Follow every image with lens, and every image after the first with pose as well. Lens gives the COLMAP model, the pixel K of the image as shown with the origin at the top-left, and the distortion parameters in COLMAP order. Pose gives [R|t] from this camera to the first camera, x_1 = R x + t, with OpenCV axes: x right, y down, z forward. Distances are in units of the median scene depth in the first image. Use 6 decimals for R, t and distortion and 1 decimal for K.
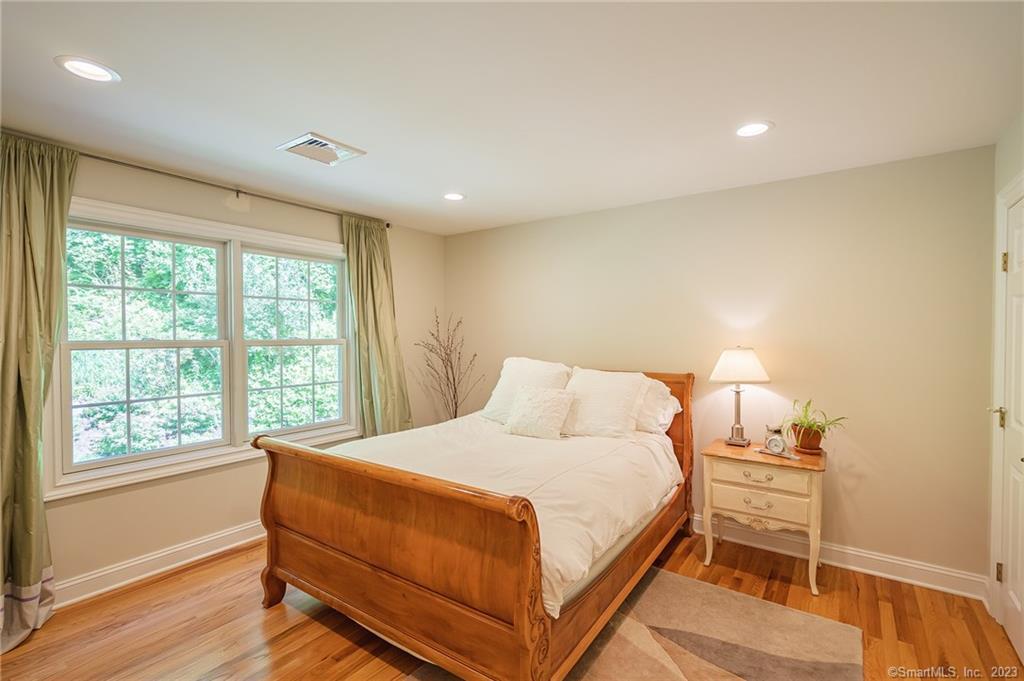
lens RADIAL K [[477.9, 0, 512.0], [0, 477.9, 340.5], [0, 0, 1]] dist [-0.001363, -0.000118]
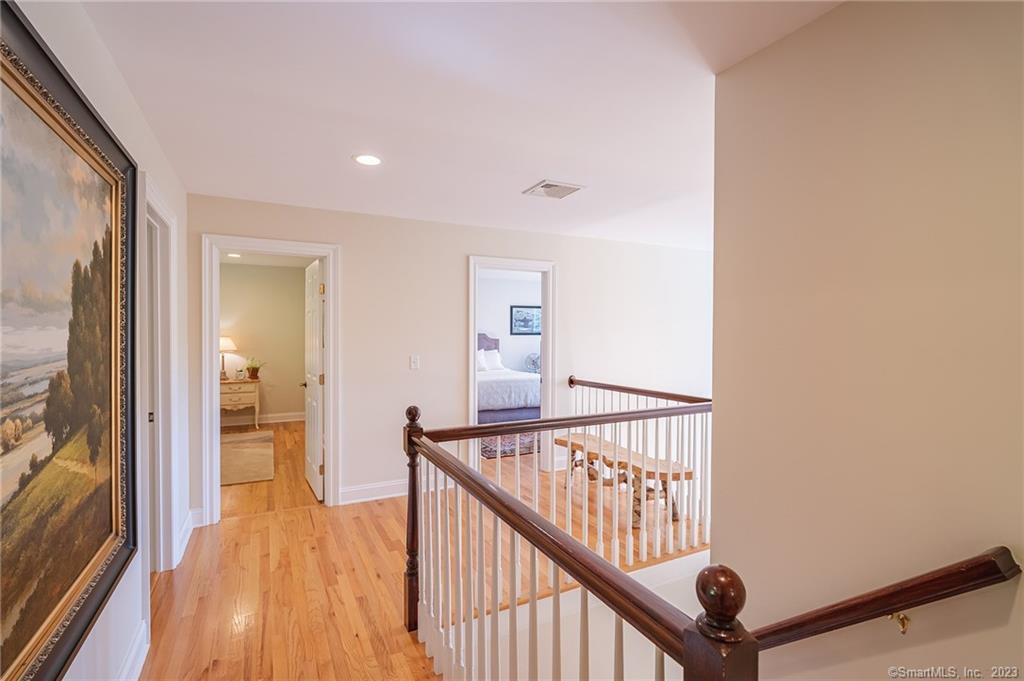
lens RADIAL K [[477.9, 0, 512.0], [0, 477.9, 340.5], [0, 0, 1]] dist [-0.001363, -0.000118]
pose [[0.456266, -0.013767, 0.889737, -0.958078], [0.013318, 0.999874, 0.008641, 0.034649], [-0.889744, 0.007906, 0.456392, -1.310312]]
